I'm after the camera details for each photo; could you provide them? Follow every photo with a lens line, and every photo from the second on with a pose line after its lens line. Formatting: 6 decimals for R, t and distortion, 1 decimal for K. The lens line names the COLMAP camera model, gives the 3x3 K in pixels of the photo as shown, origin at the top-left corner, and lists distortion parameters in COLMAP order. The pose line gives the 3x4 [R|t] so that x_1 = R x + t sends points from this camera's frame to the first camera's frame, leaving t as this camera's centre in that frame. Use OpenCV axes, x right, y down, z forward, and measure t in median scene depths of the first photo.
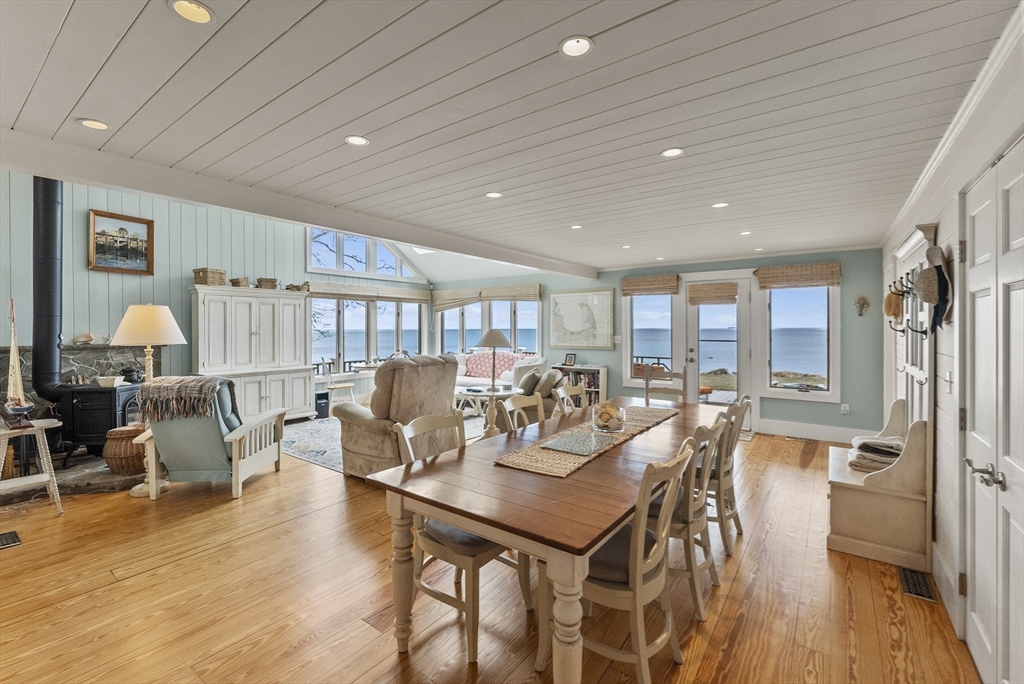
lens RADIAL K [[440.1, 0, 507.7], [0, 440.1, 329.9], [0, 0, 1]] dist [-0.002267, -0.000080]
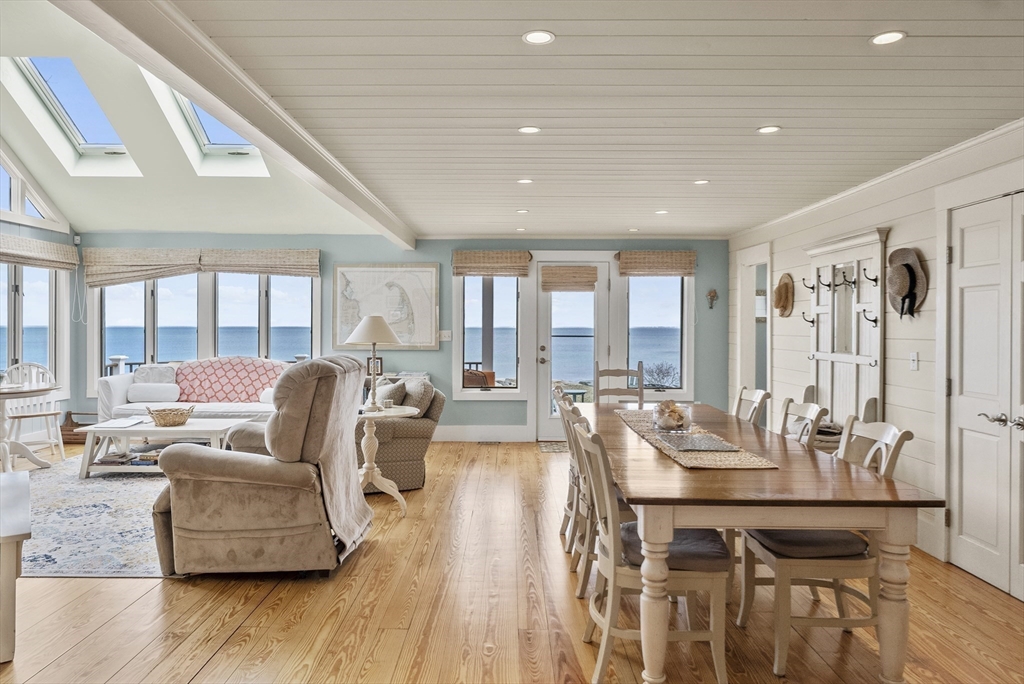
lens RADIAL K [[675.4, 0, 509.0], [0, 675.4, 333.6], [0, 0, 1]] dist [-0.001308, -0.000208]
pose [[0.807949, -0.000591, 0.589253, -0.398010], [-0.004044, 0.999970, 0.006548, 0.013899], [-0.589239, -0.007674, 0.807922, 0.060949]]
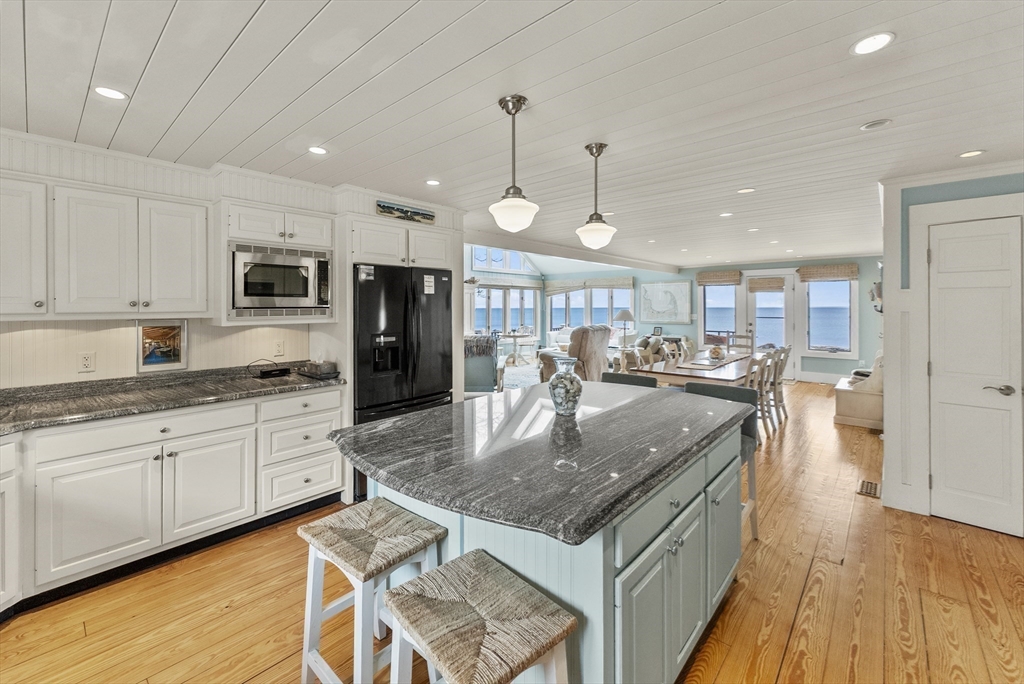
lens RADIAL K [[423.0, 0, 510.1], [0, 423.0, 309.3], [0, 0, 1]] dist [0.003761, -0.001252]
pose [[0.995810, 0.000294, -0.091450, -0.265902], [-0.000255, 1.000000, 0.000432, -0.003215], [0.091450, -0.000407, 0.995810, -0.502098]]
